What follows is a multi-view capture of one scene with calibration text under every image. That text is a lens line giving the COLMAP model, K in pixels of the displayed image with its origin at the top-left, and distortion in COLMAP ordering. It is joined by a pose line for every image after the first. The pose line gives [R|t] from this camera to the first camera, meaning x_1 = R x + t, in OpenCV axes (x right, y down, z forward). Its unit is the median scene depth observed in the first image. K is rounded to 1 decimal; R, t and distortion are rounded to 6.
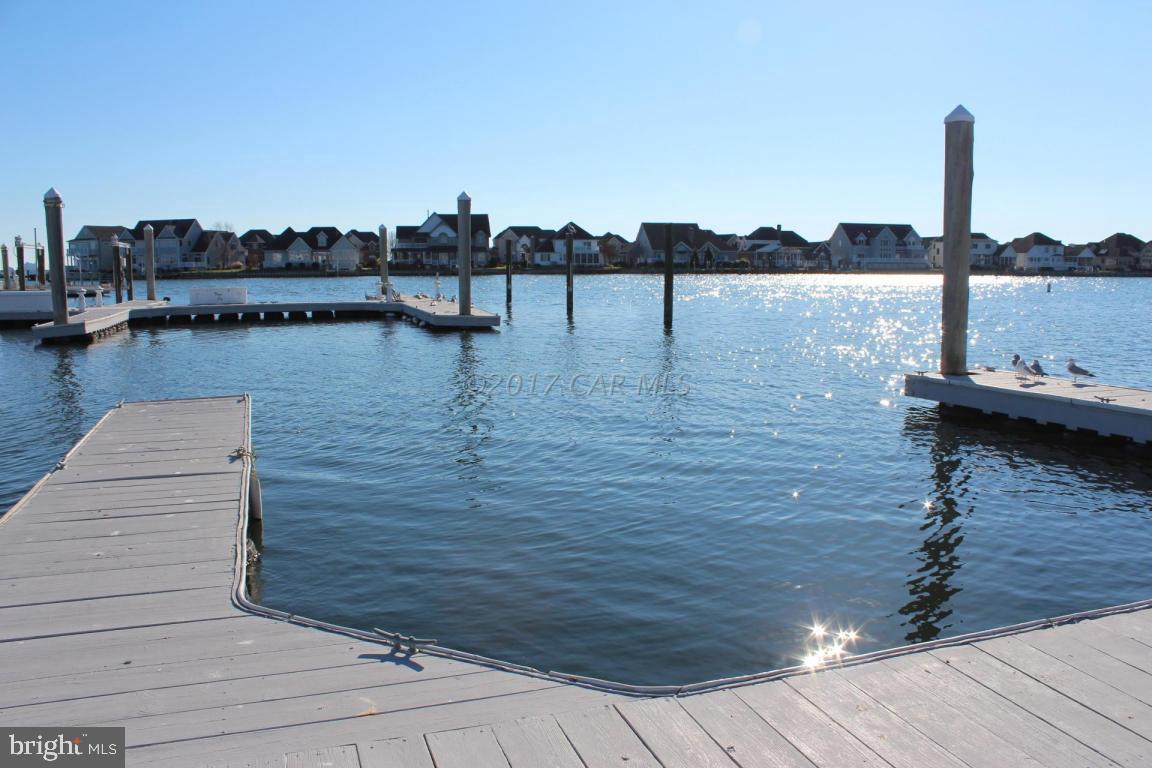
lens RADIAL K [[982.7, 0, 576.0], [0, 982.7, 384.0], [0, 0, 1]] dist [-0.066306, 0.001019]
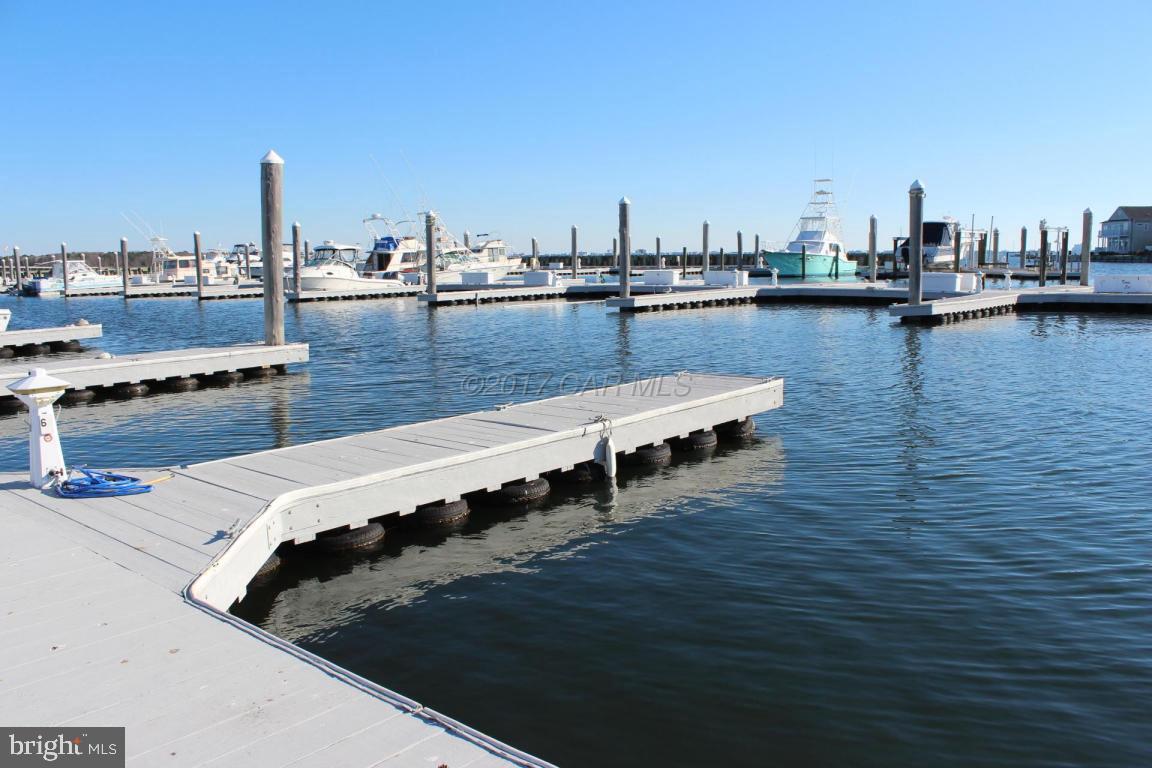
lens RADIAL K [[982.7, 0, 576.0], [0, 982.7, 384.0], [0, 0, 1]] dist [-0.066306, 0.001019]
pose [[0.467330, 0.114764, -0.876603, 0.260415], [-0.095165, 0.992308, 0.079178, -0.023891], [0.878946, 0.046420, 0.474656, 0.143826]]
